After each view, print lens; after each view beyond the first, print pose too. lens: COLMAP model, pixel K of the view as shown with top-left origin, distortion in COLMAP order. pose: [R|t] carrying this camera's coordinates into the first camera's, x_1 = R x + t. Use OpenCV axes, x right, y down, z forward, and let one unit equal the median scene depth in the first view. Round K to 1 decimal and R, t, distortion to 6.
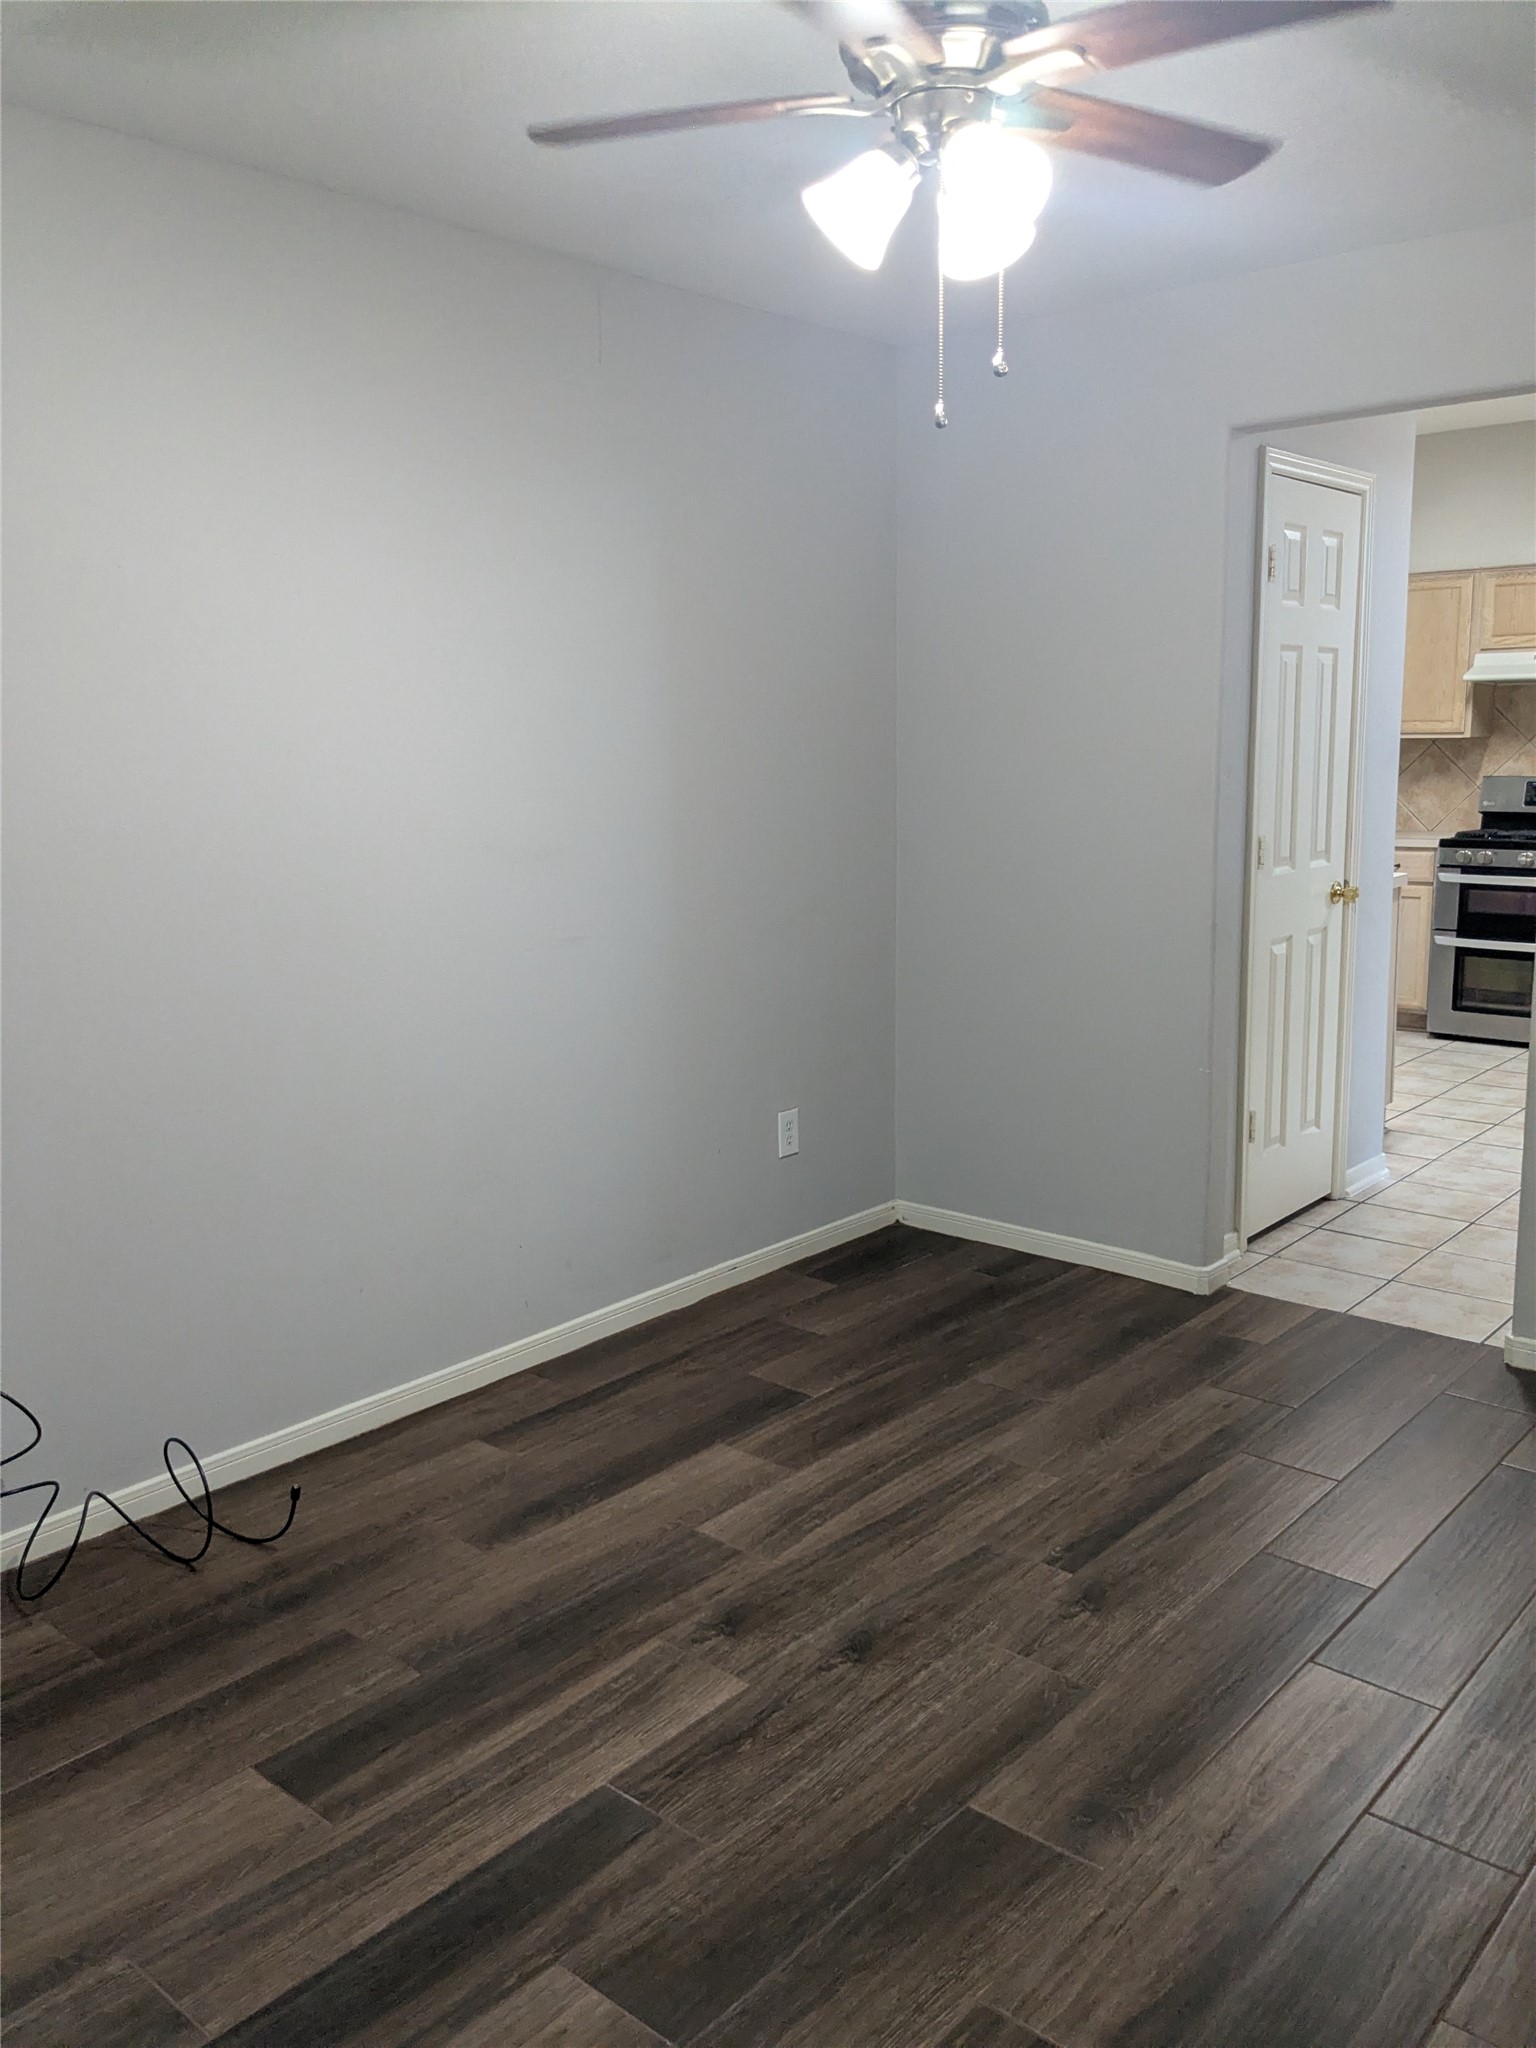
lens RADIAL K [[1628.4, 0, 766.5], [0, 1628.4, 1023.9], [0, 0, 1]] dist [0.030981, -0.063782]
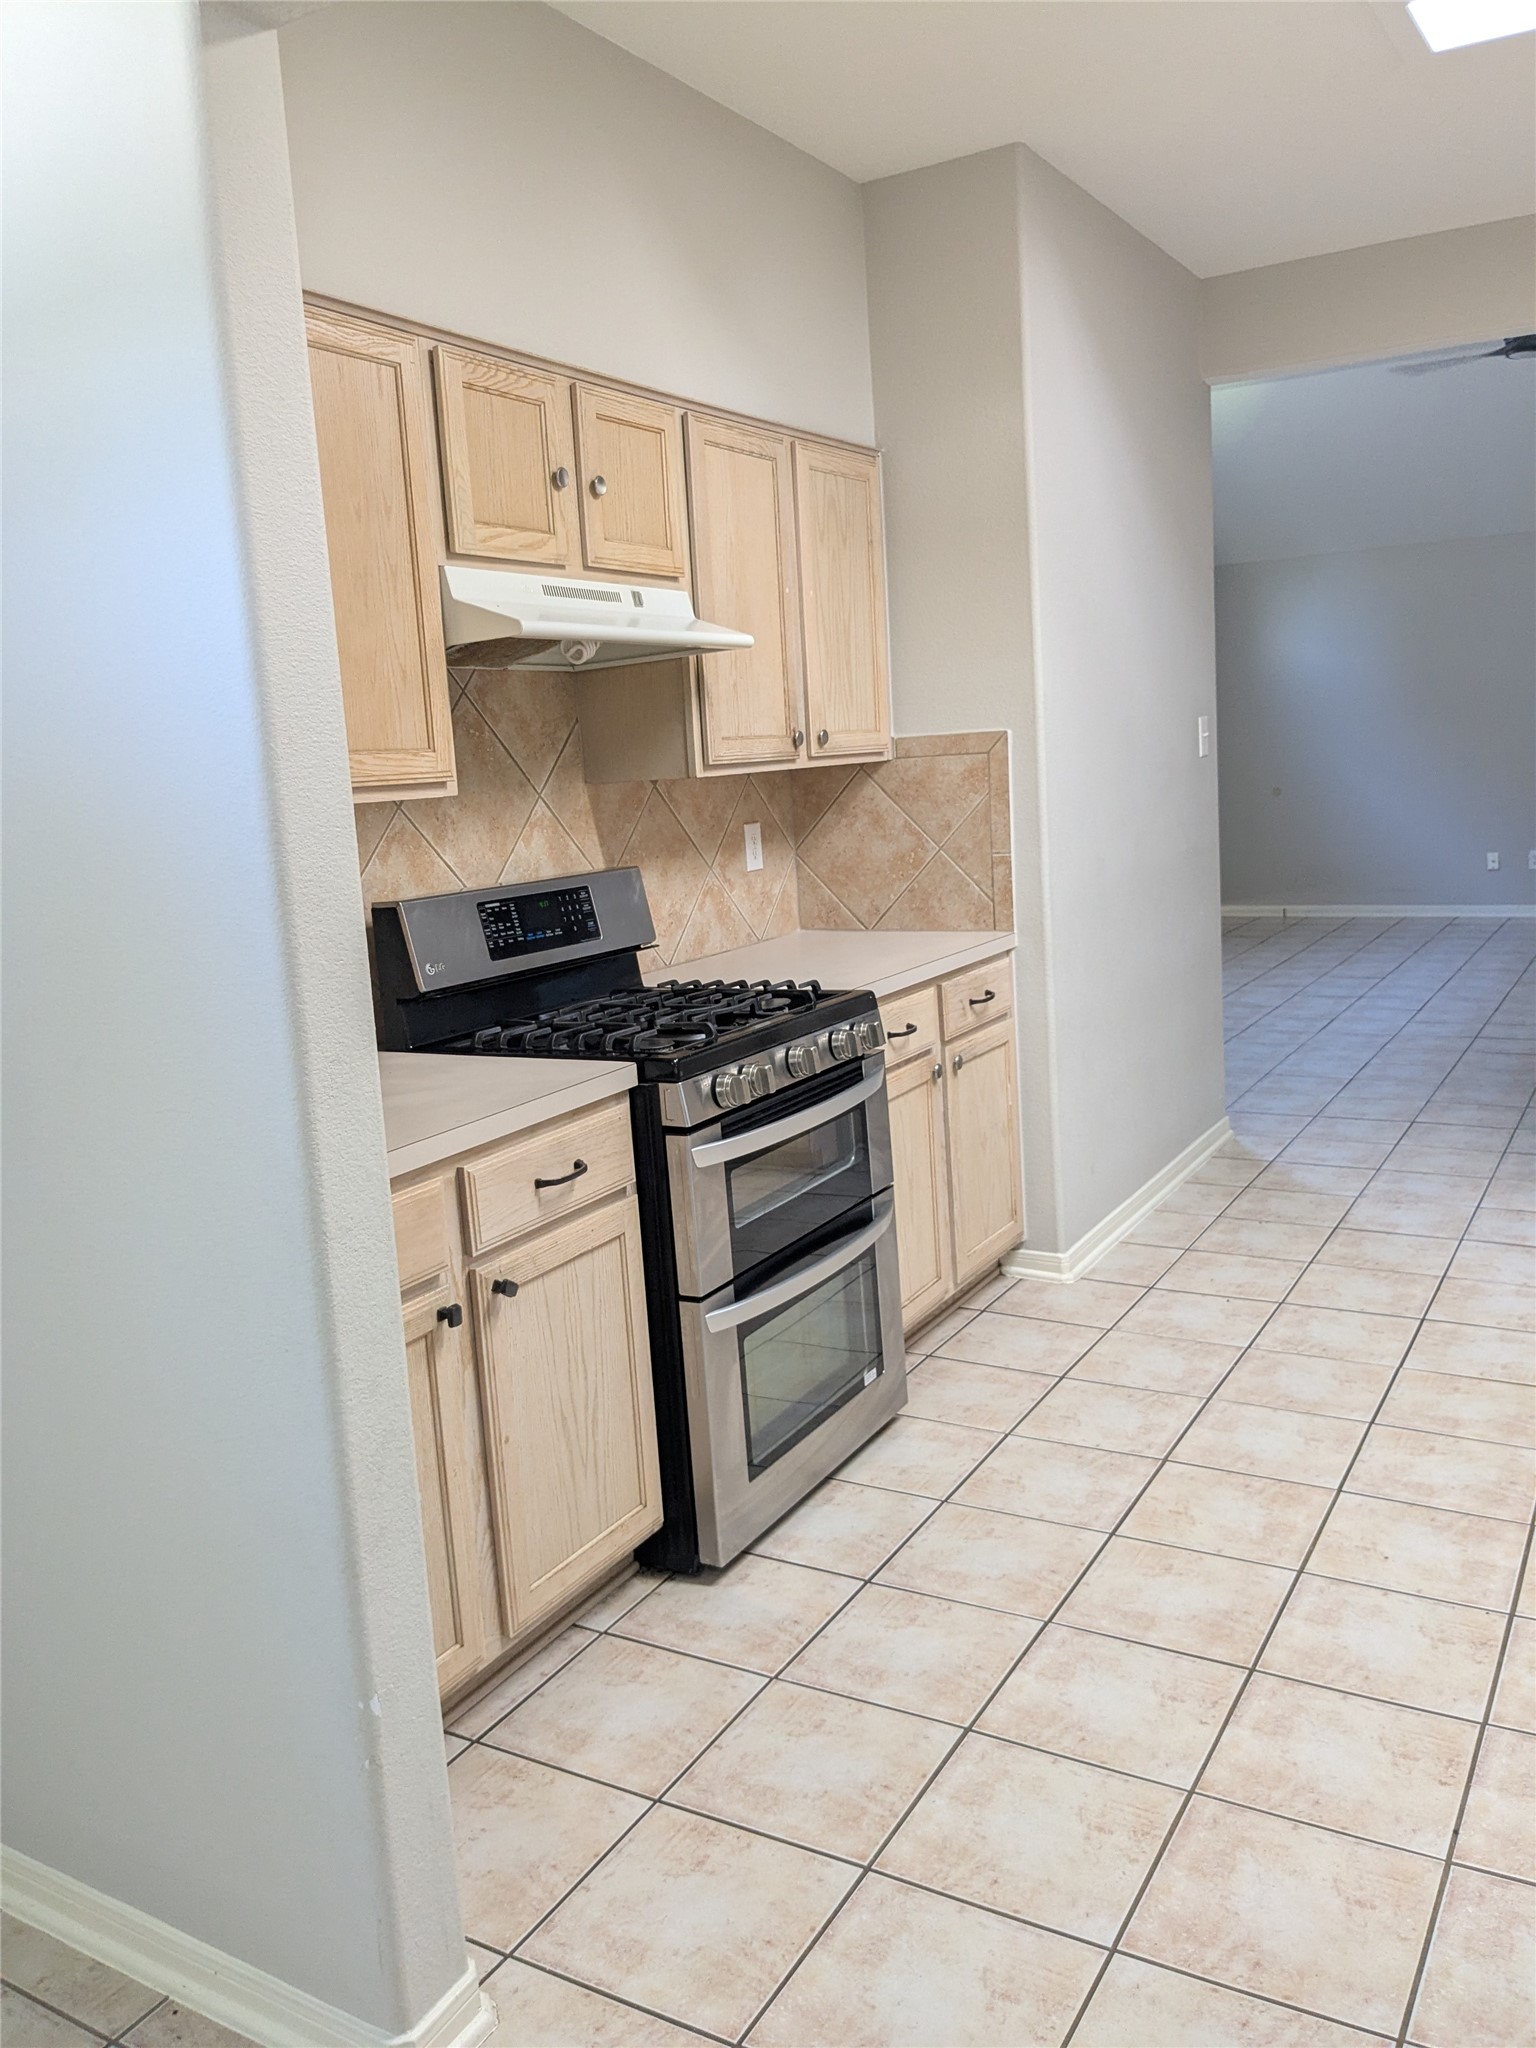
lens RADIAL K [[1628.4, 0, 731.5], [0, 1628.4, 1005.1], [0, 0, 1]] dist [0.030981, -0.063782]
pose [[-0.172055, -0.122303, 0.977466, 0.073569], [0.230551, 0.959705, 0.160662, -0.220296], [-0.957728, 0.252998, -0.136925, 1.264980]]
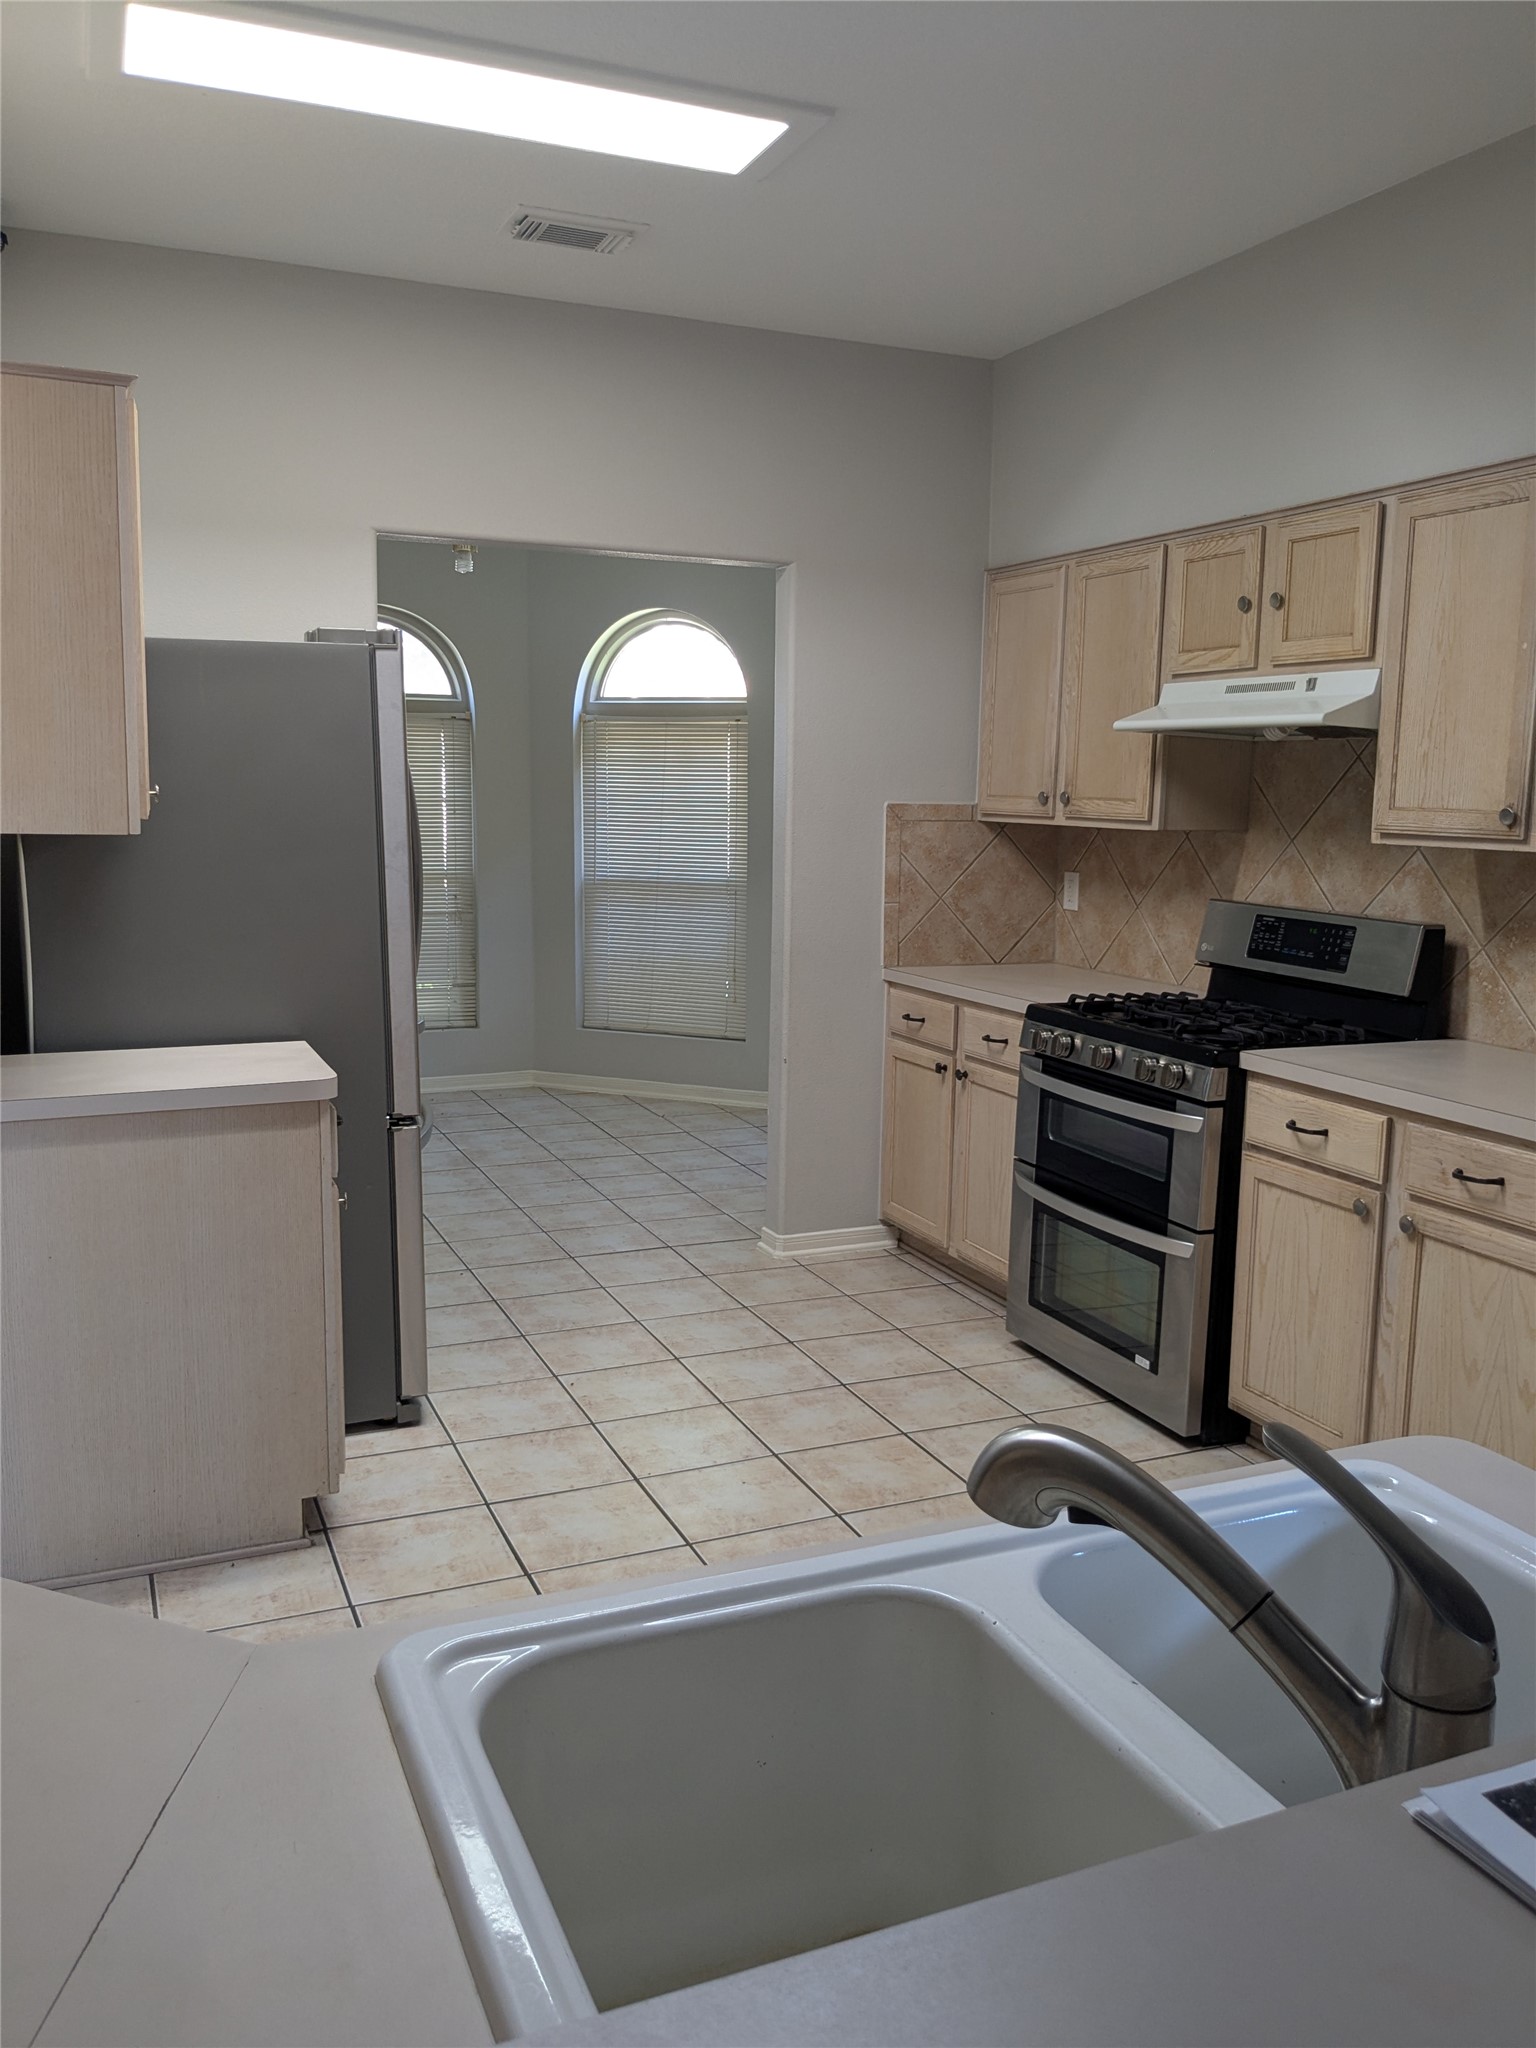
lens RADIAL K [[1628.4, 0, 786.2], [0, 1628.4, 1020.3], [0, 0, 1]] dist [0.030981, -0.063782]
pose [[0.900941, 0.095322, -0.423343, 0.706271], [-0.105768, 0.994390, -0.001187, -0.120210], [0.420854, 0.045846, 0.905969, 0.549289]]
